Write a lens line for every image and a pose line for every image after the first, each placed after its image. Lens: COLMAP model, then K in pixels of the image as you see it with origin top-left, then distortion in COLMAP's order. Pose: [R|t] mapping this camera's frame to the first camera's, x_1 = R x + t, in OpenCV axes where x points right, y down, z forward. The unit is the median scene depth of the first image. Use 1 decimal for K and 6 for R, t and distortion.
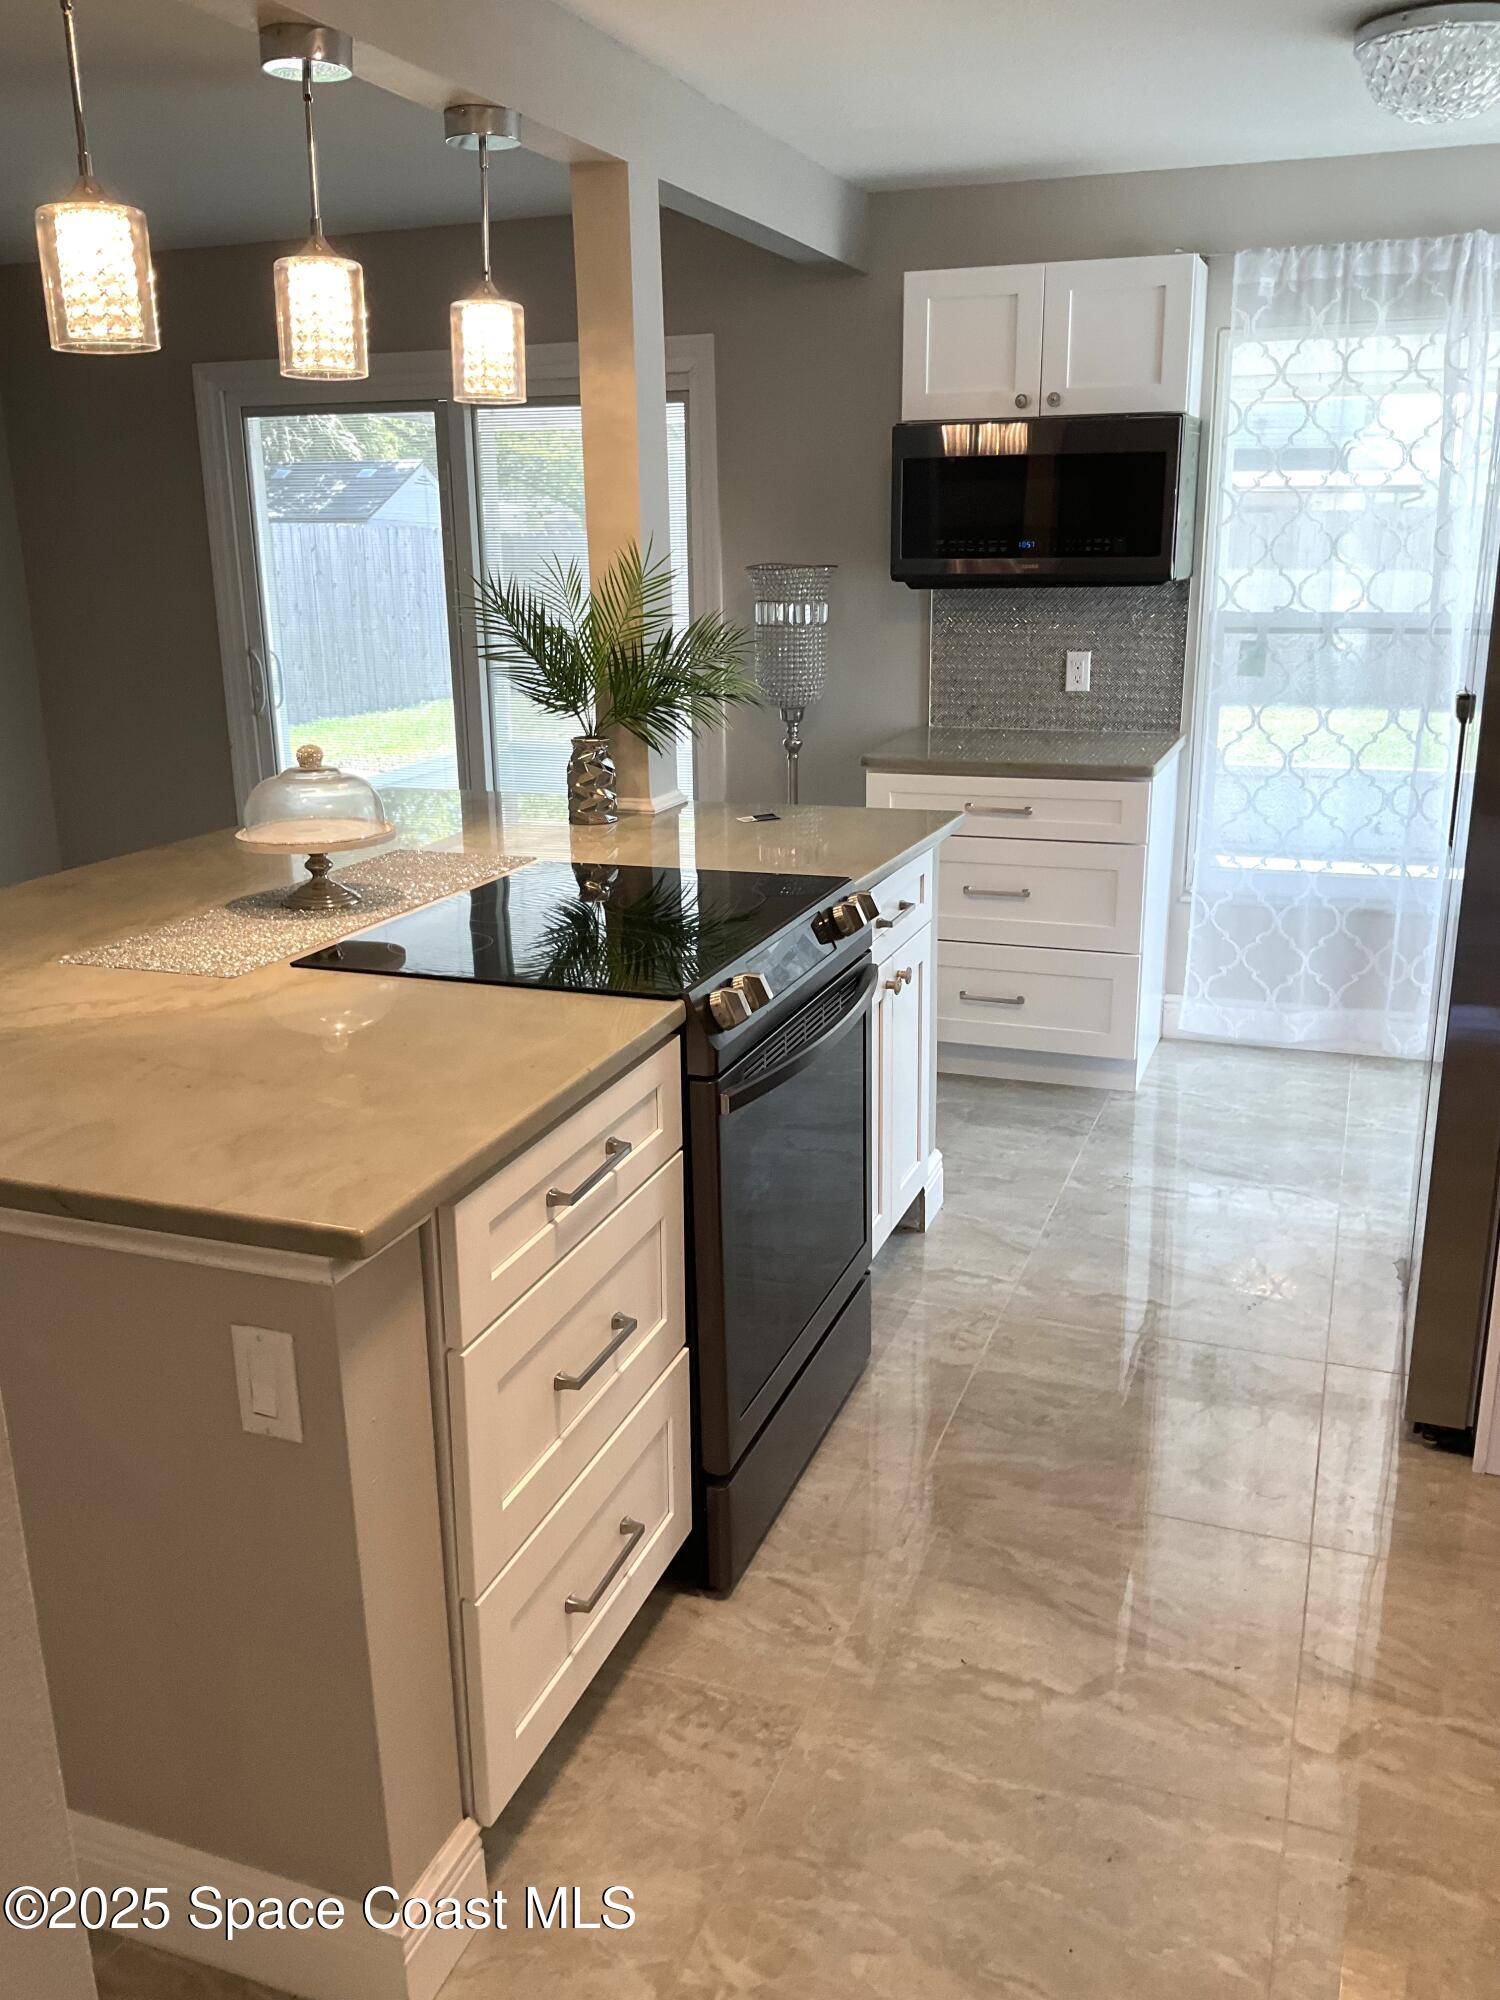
lens RADIAL K [[1675.0, 0, 754.9], [0, 1675.0, 1005.2], [0, 0, 1]] dist [0.018180, 0.004500]
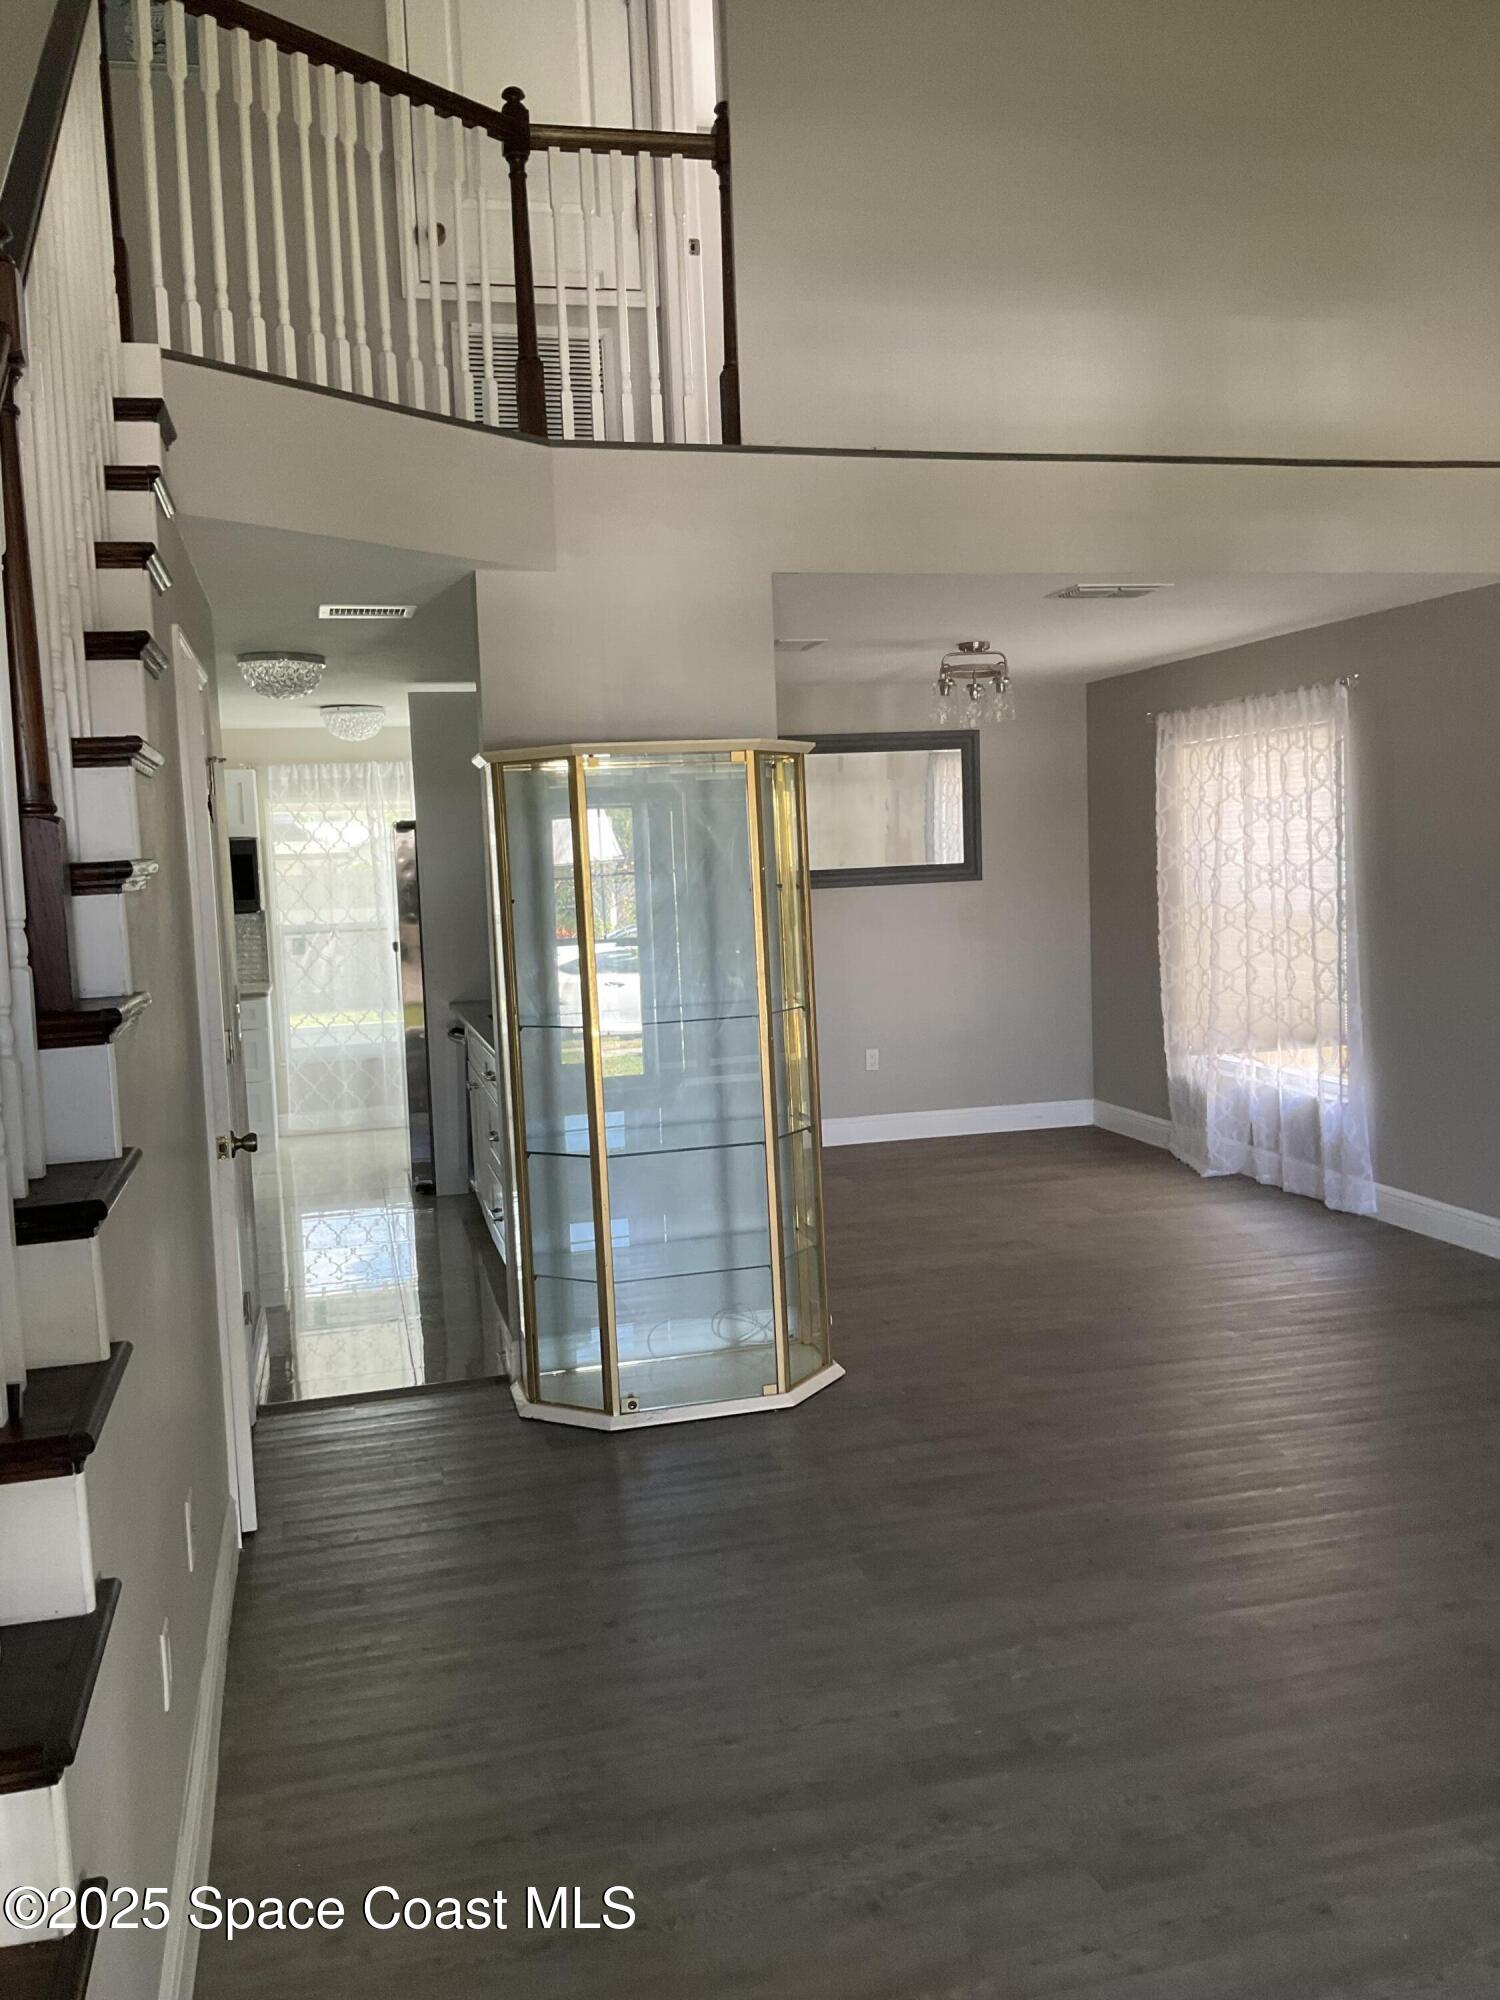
lens RADIAL K [[1675.0, 0, 754.7], [0, 1675.0, 997.5], [0, 0, 1]] dist [0.018180, 0.004500]
pose [[0.828034, -0.058930, 0.557573, -0.421153], [0.180121, 0.969706, -0.165003, 0.314184], [-0.530958, 0.237059, 0.813564, -1.028586]]
